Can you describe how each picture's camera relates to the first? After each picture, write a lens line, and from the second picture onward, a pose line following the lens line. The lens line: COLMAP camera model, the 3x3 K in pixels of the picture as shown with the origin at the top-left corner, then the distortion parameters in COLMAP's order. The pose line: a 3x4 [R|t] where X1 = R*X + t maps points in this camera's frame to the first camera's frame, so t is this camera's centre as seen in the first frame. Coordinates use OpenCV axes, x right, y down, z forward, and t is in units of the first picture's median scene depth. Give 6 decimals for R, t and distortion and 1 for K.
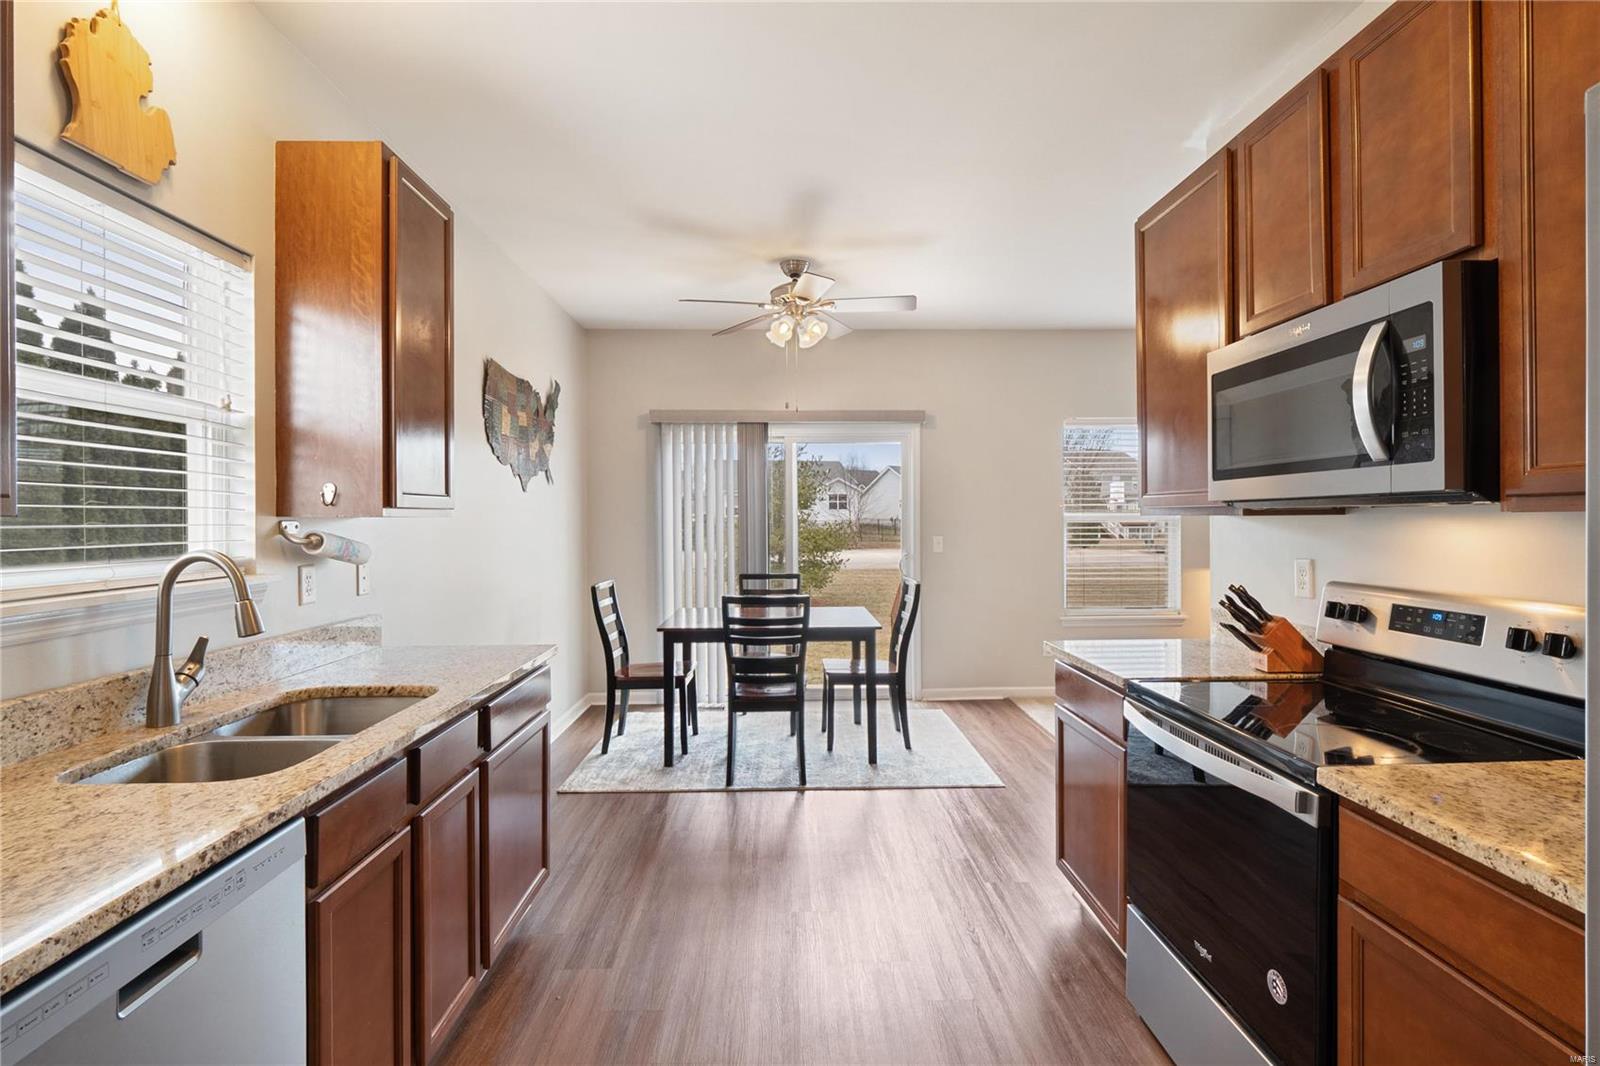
lens RADIAL K [[761.9, 0, 812.9], [0, 761.9, 527.2], [0, 0, 1]] dist [-0.013264, -0.001008]
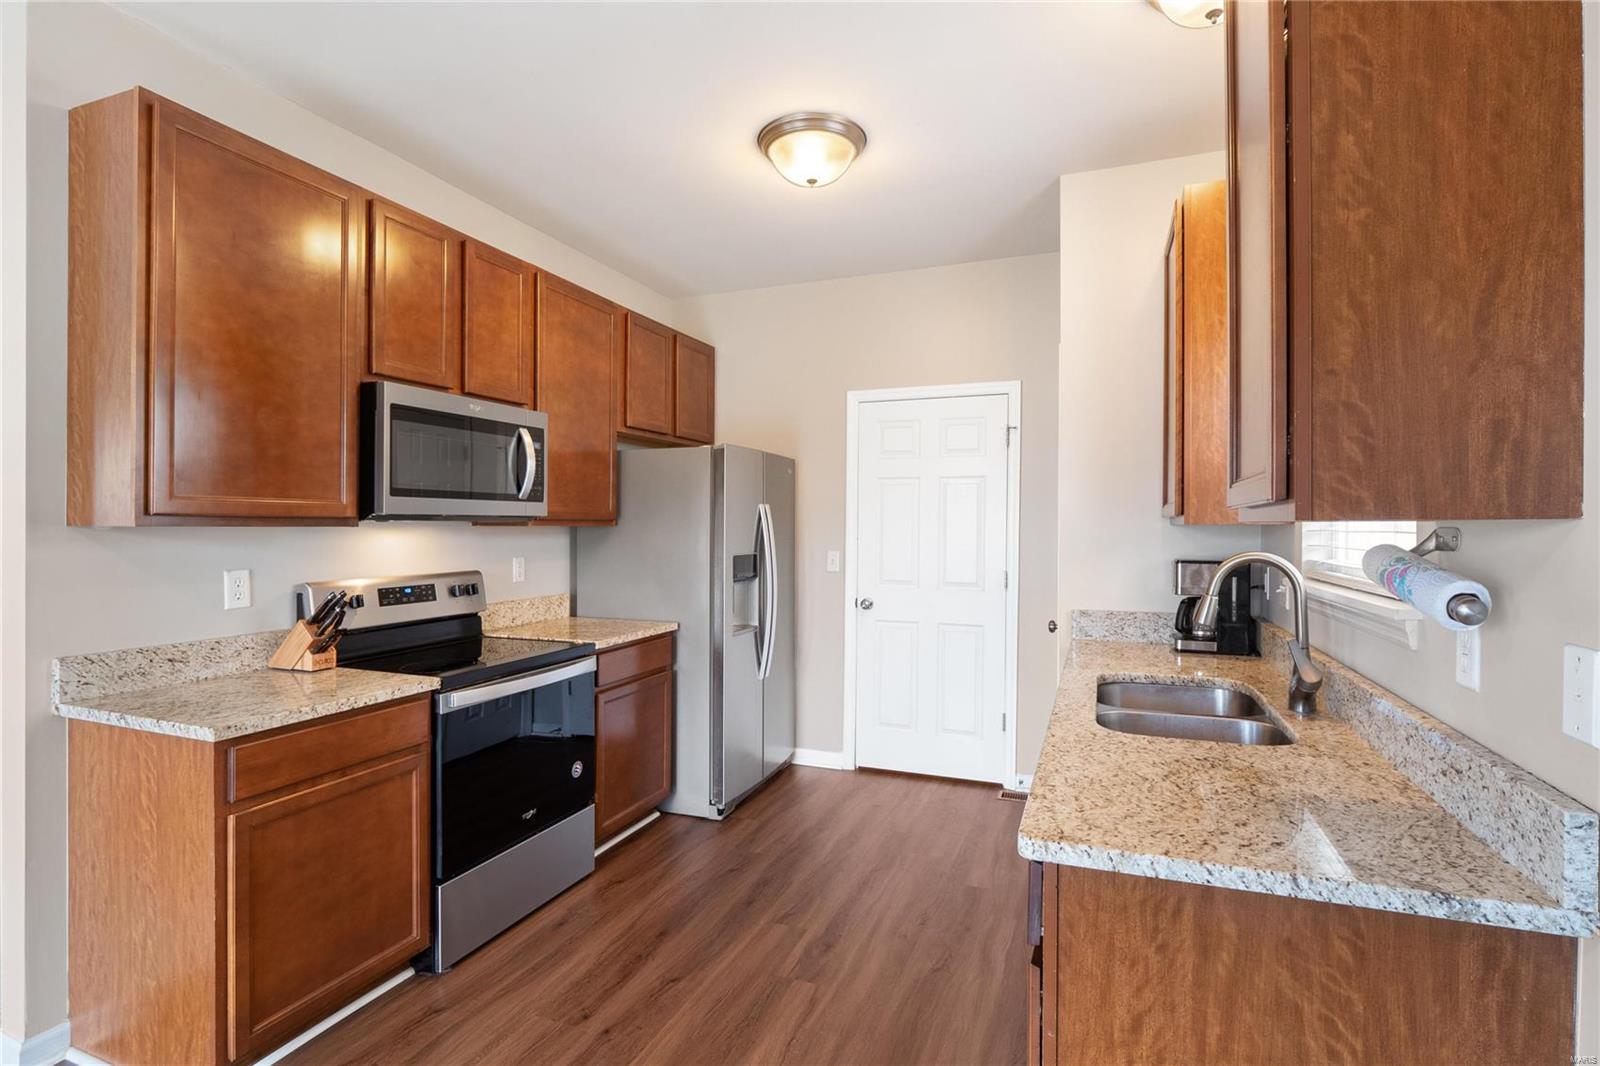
lens RADIAL K [[761.9, 0, 798.7], [0, 761.9, 526.7], [0, 0, 1]] dist [-0.013264, -0.001008]
pose [[-0.917168, 0.005203, 0.398466, -0.405272], [0.009591, 0.999913, 0.009019, -0.016778], [-0.398385, 0.012094, -0.917139, 1.499277]]
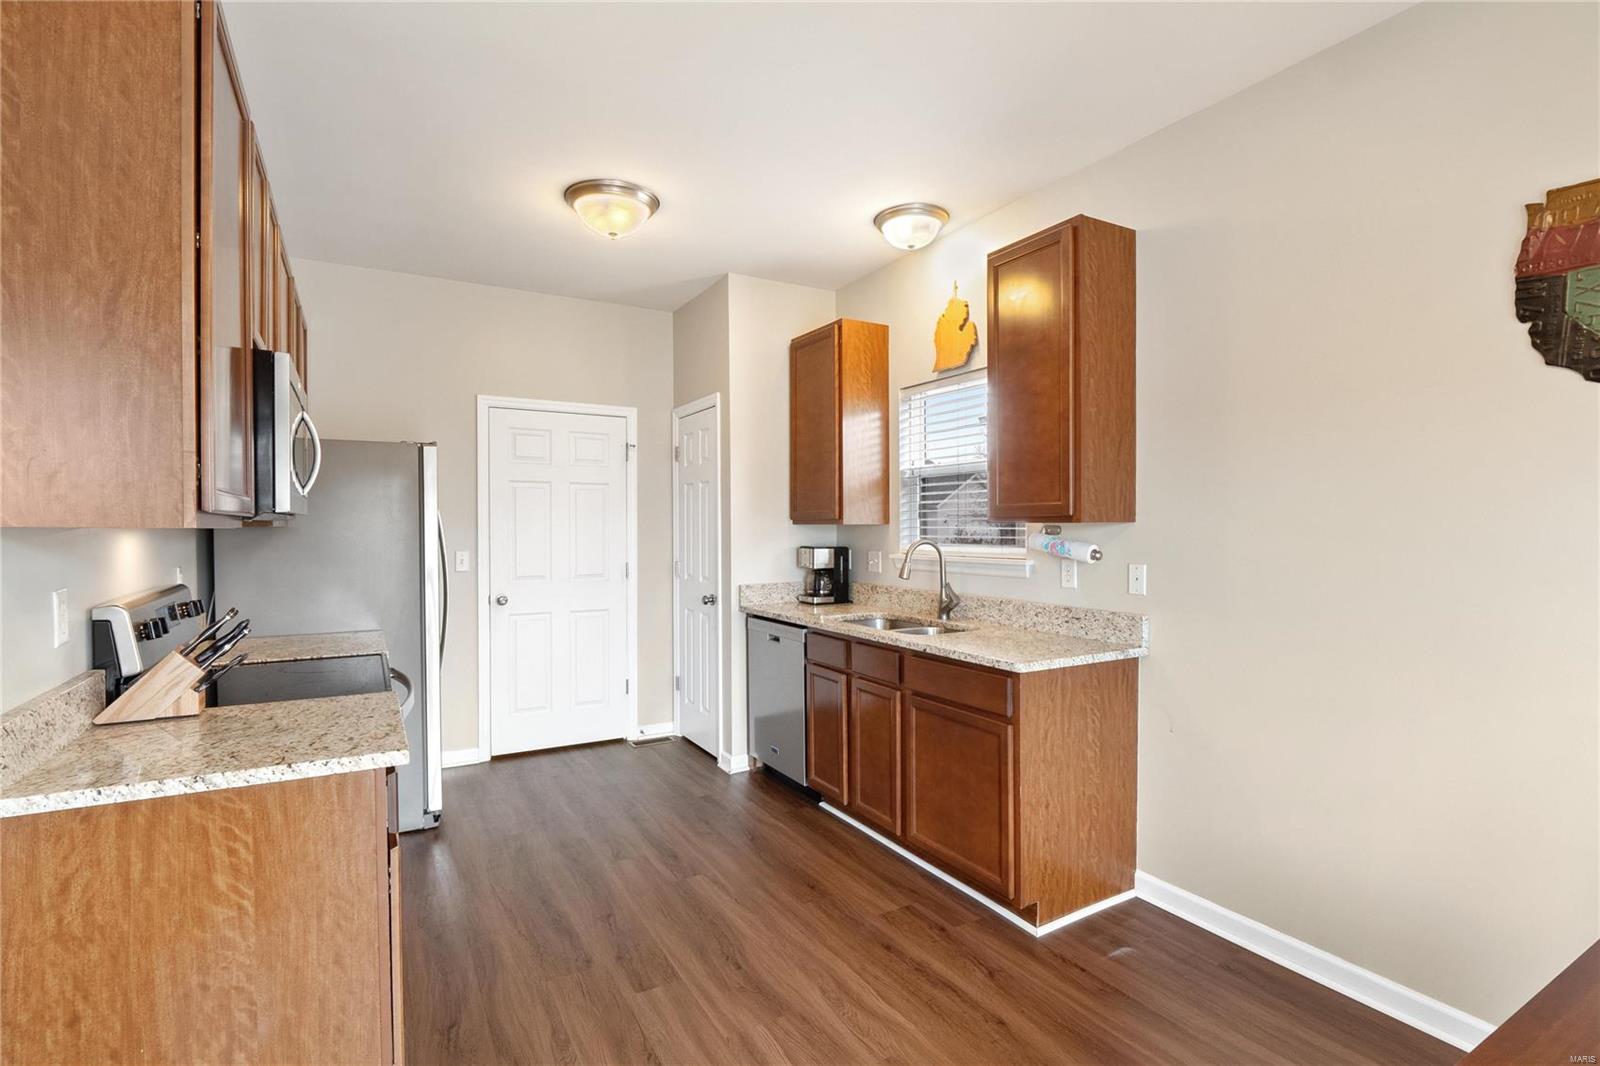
lens RADIAL K [[761.9, 0, 786.5], [0, 761.9, 527.8], [0, 0, 1]] dist [-0.013264, -0.001008]
pose [[-0.893625, 0.010124, -0.448700, 0.340078], [0.002715, 0.999849, 0.017152, -0.026072], [0.448806, 0.014109, -0.893518, 1.780550]]
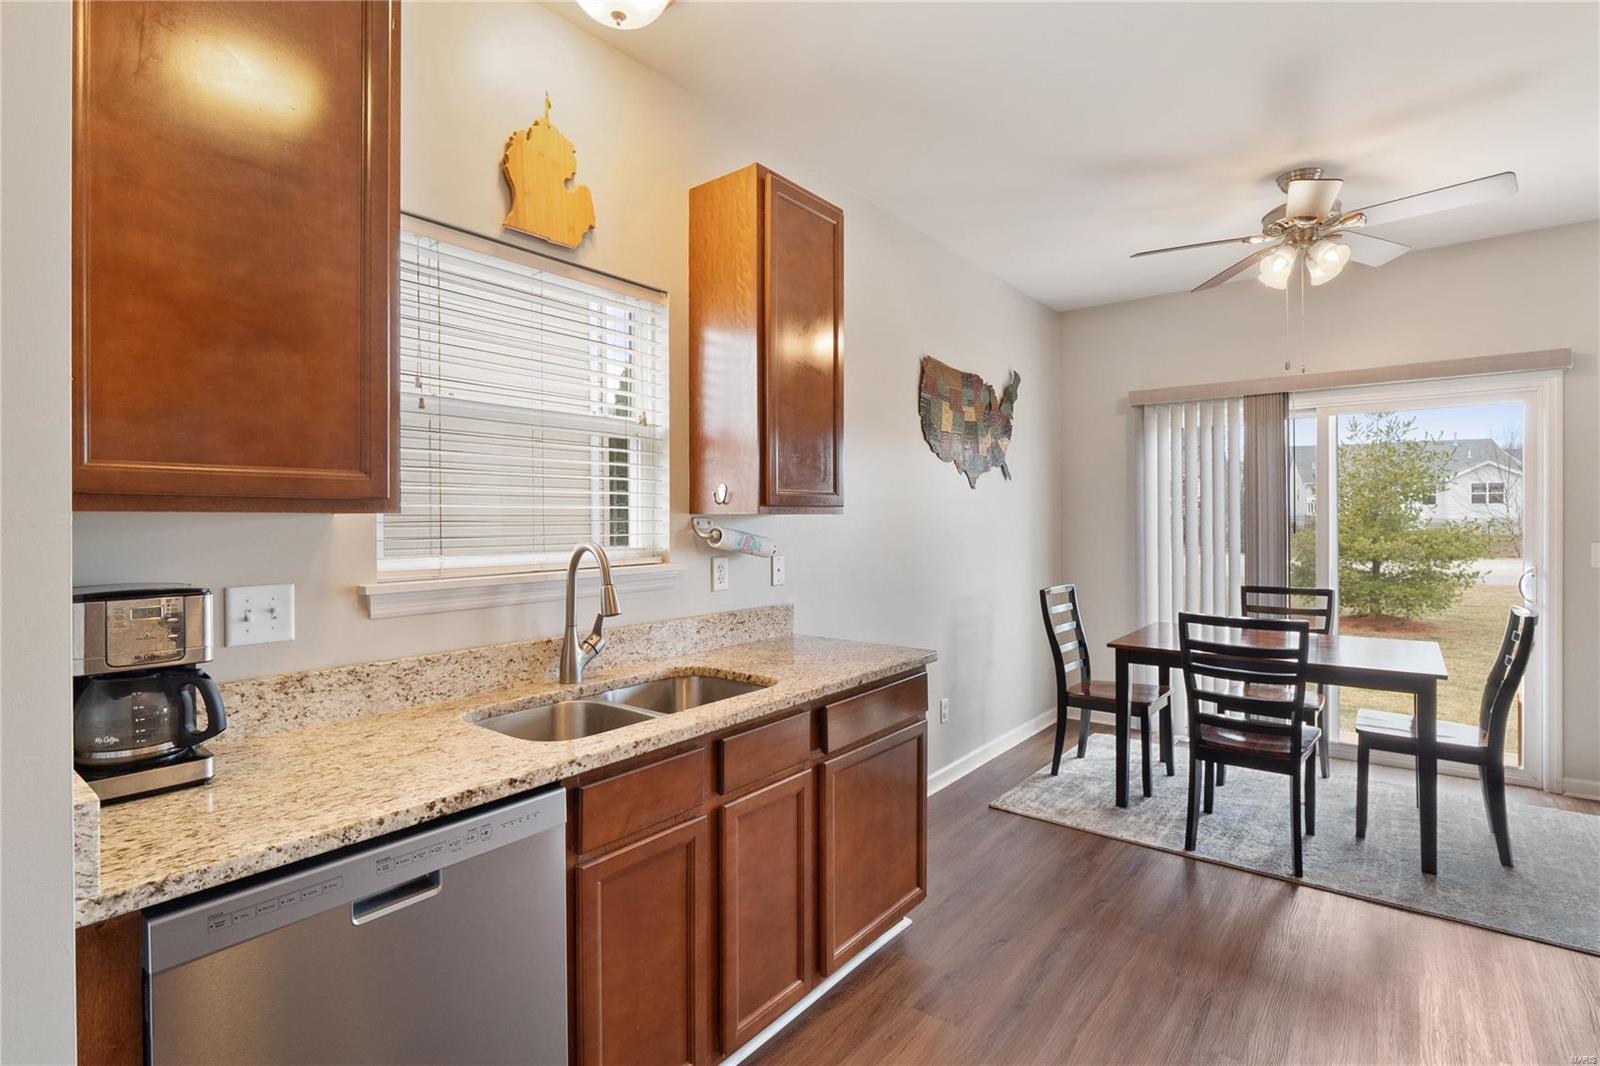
lens RADIAL K [[761.9, 0, 797.3], [0, 761.9, 521.9], [0, 0, 1]] dist [-0.013264, -0.001008]
pose [[0.754619, 0.003948, -0.656151, 0.151935], [-0.006737, 0.999976, -0.001731, -0.000863], [0.656128, 0.005727, 0.754628, 0.193974]]
